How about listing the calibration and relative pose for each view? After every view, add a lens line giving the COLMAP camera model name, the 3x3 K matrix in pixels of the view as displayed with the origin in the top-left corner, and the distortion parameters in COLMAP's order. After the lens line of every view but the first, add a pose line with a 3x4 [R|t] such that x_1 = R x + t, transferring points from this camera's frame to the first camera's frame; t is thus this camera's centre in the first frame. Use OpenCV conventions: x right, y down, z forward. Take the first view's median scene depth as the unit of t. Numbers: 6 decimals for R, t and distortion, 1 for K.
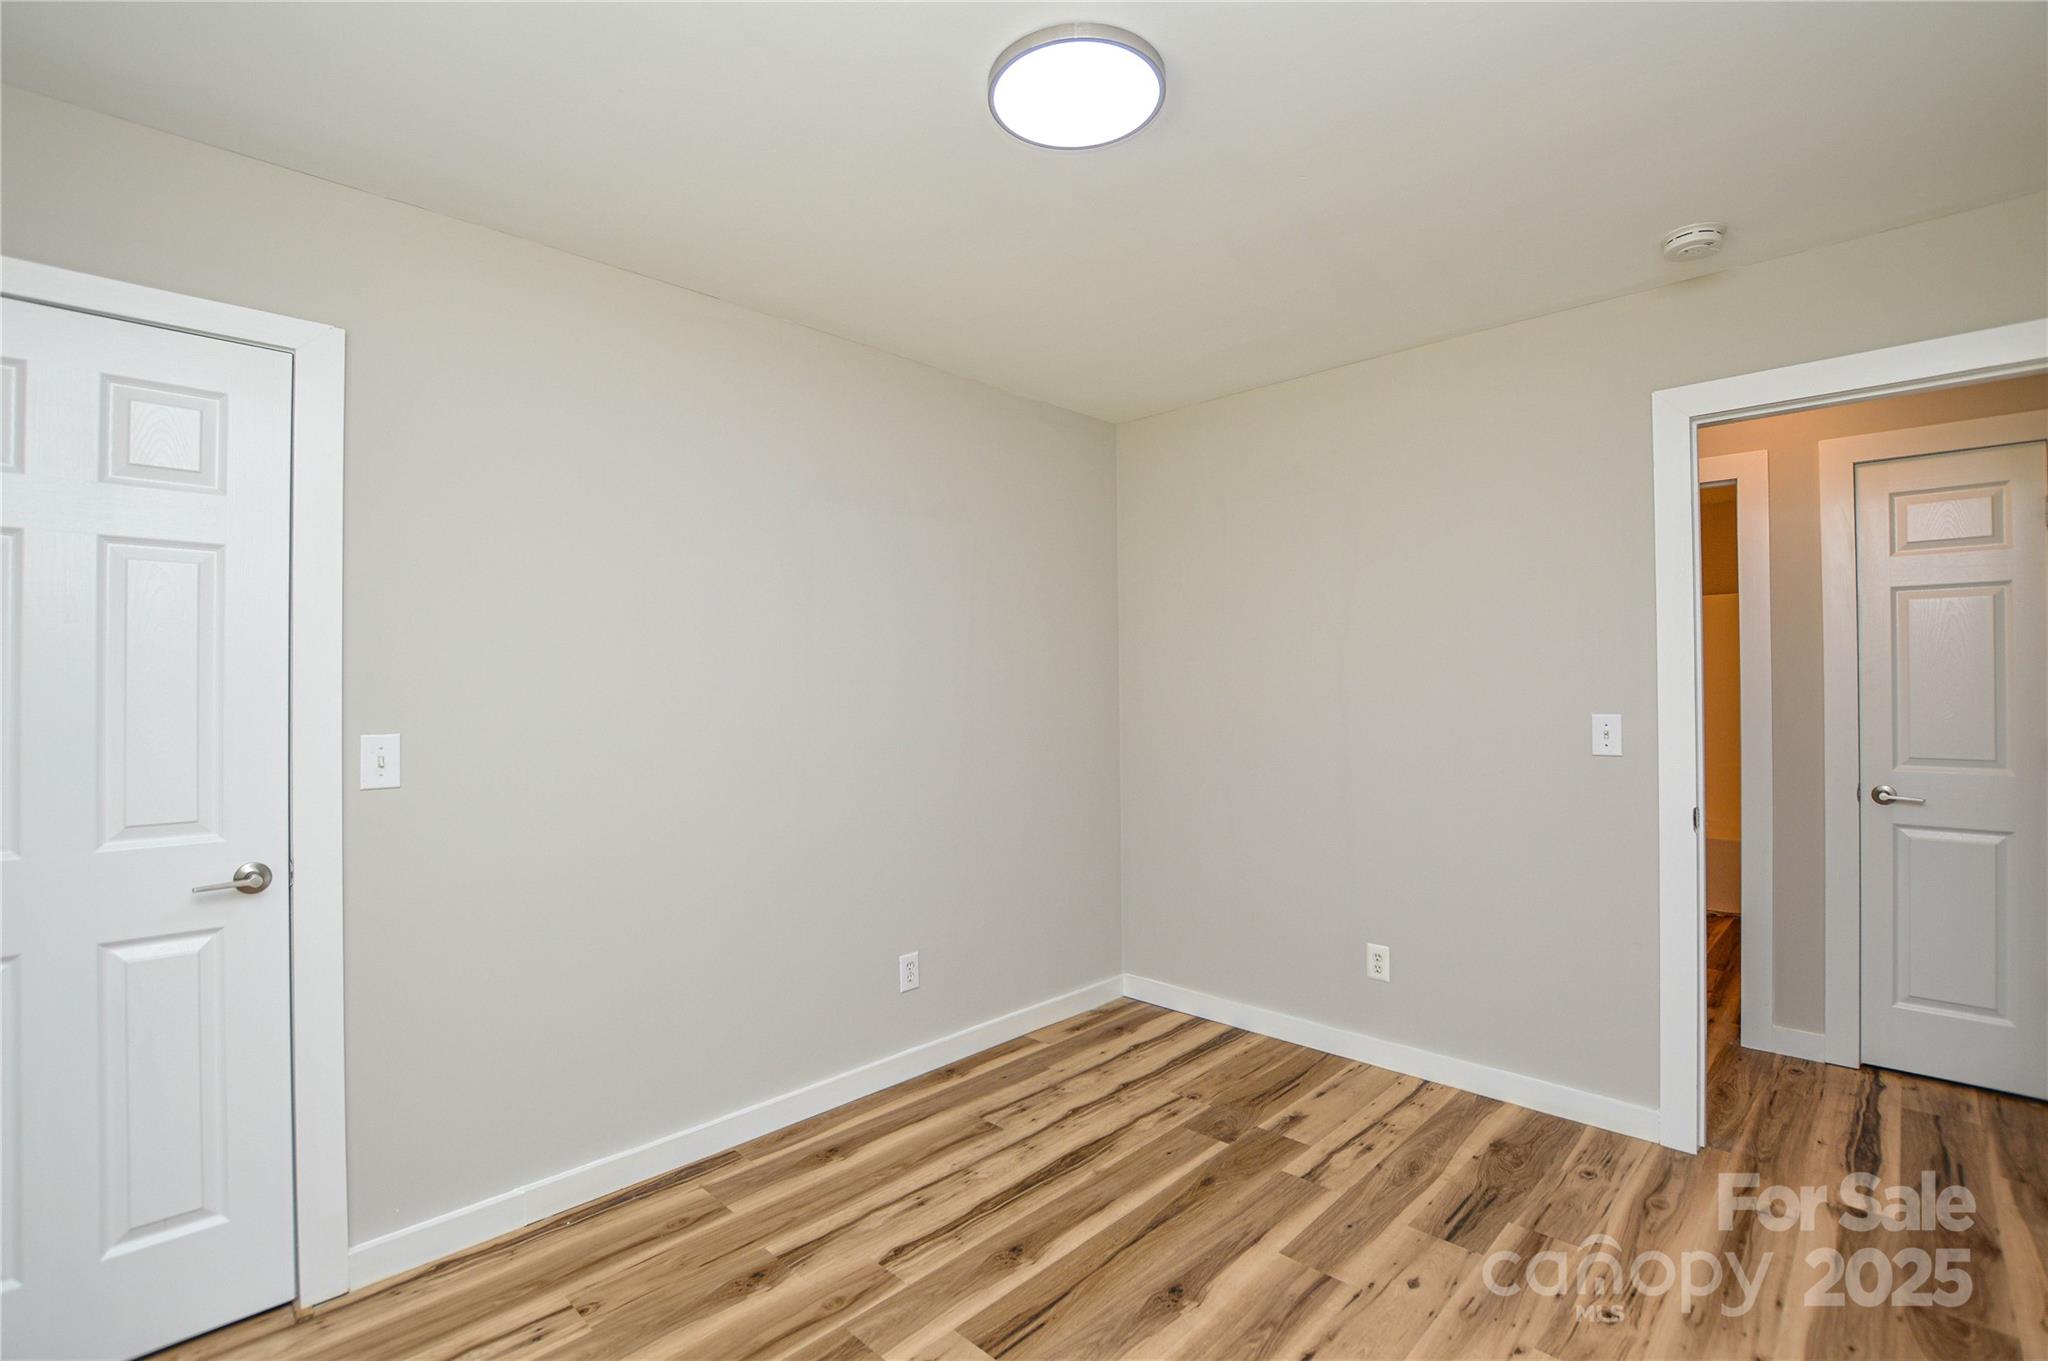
lens RADIAL K [[916.3, 0, 1024.1], [0, 916.3, 678.5], [0, 0, 1]] dist [-0.032043, 0.002817]
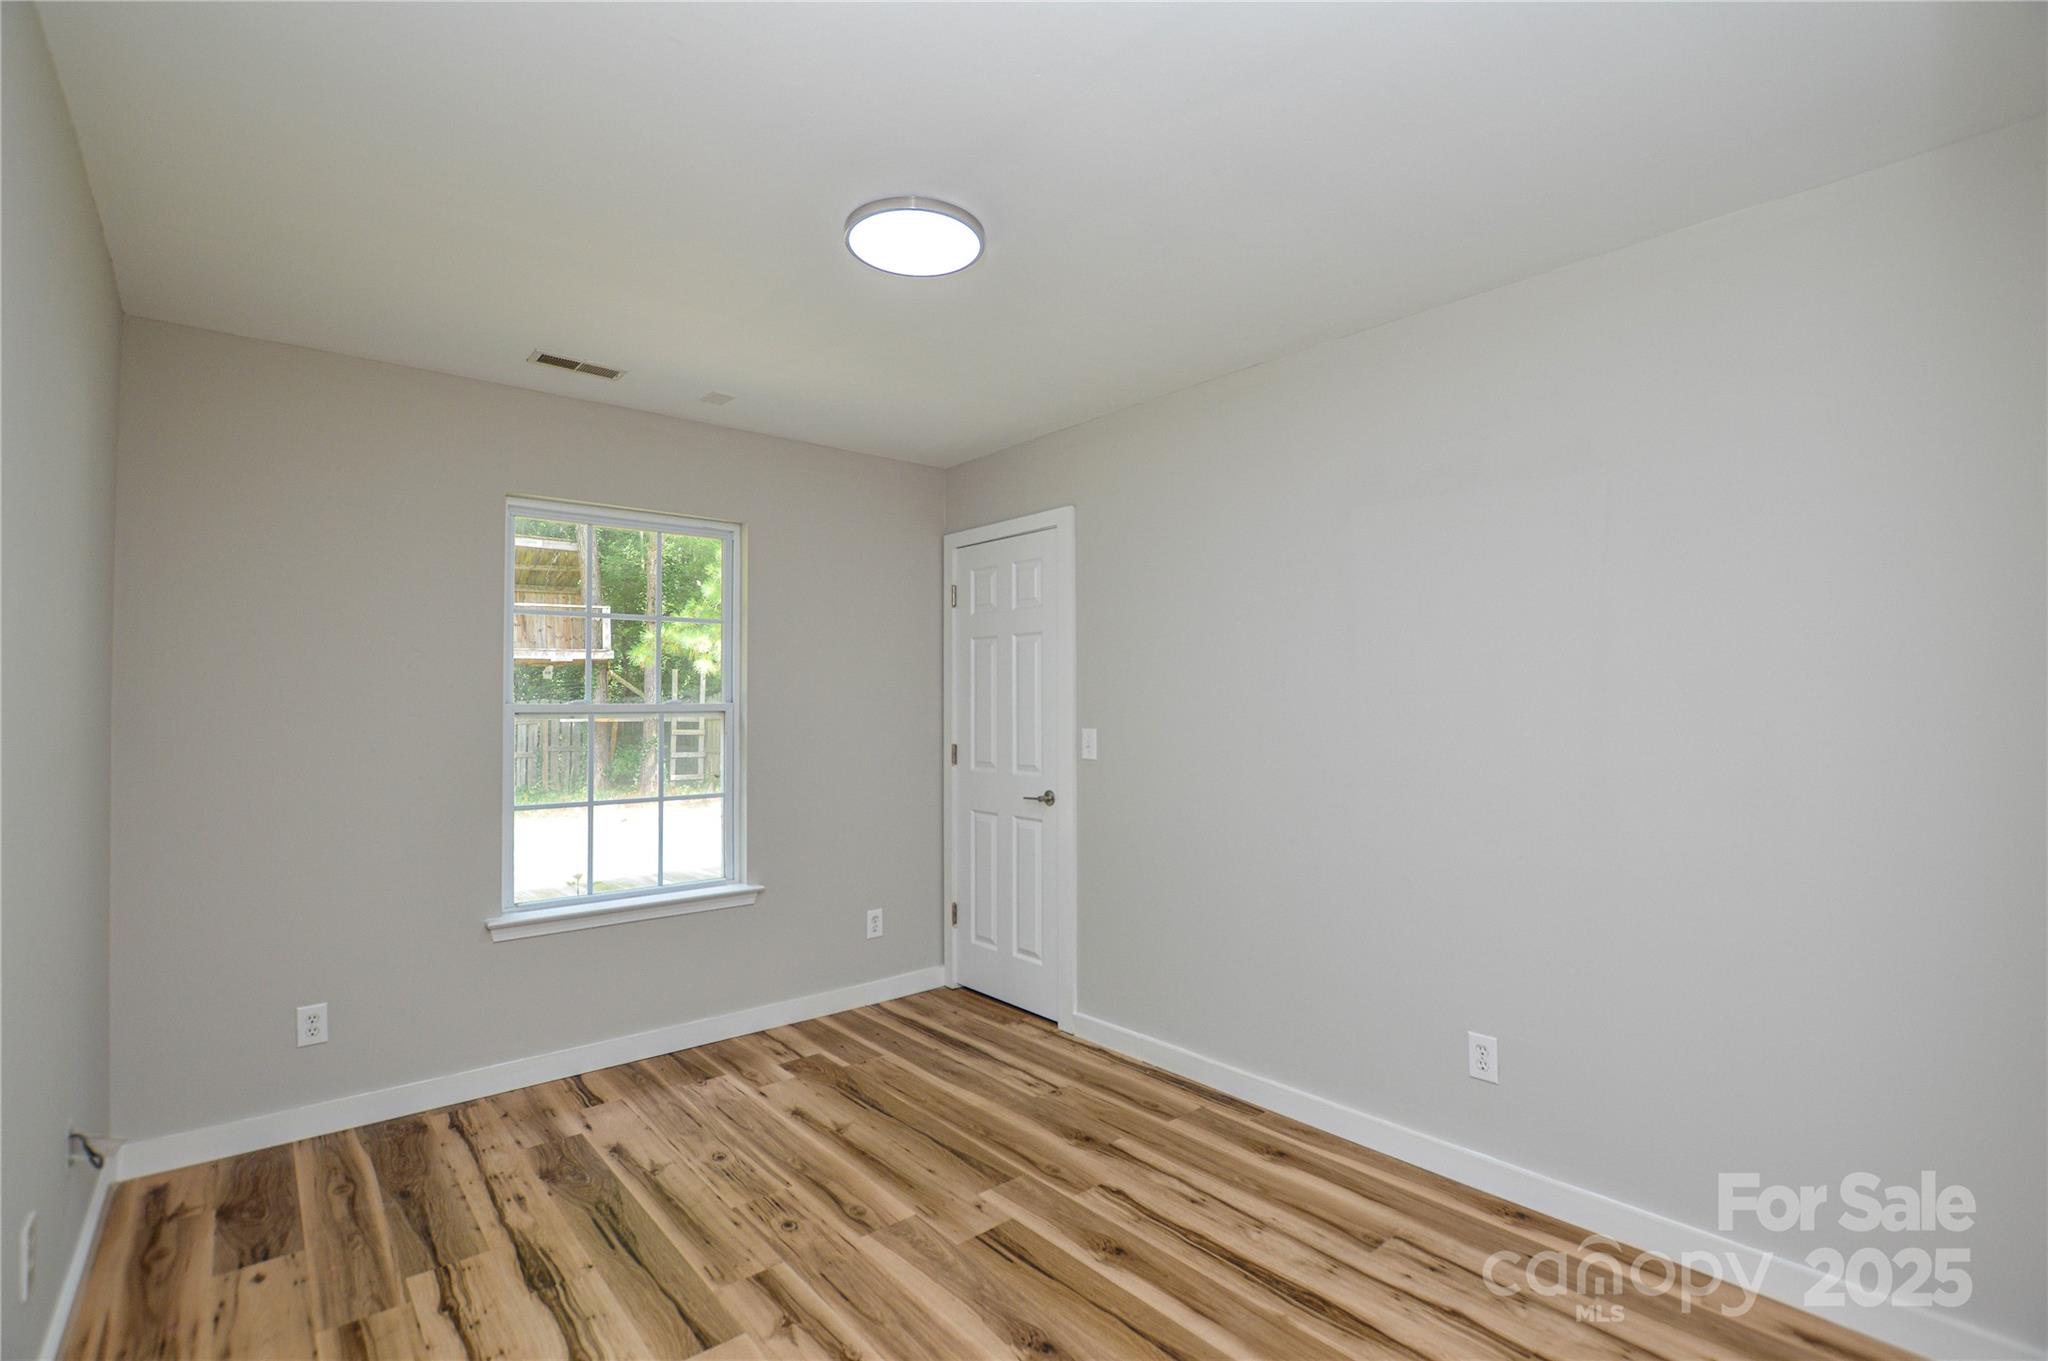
lens RADIAL K [[916.3, 0, 1024.4], [0, 916.3, 696.9], [0, 0, 1]] dist [-0.032043, 0.002817]
pose [[-0.077040, 0.006113, -0.997009, 0.963800], [0.016273, 0.999856, 0.004873, -0.009975], [0.996895, -0.015849, -0.077129, 0.919435]]
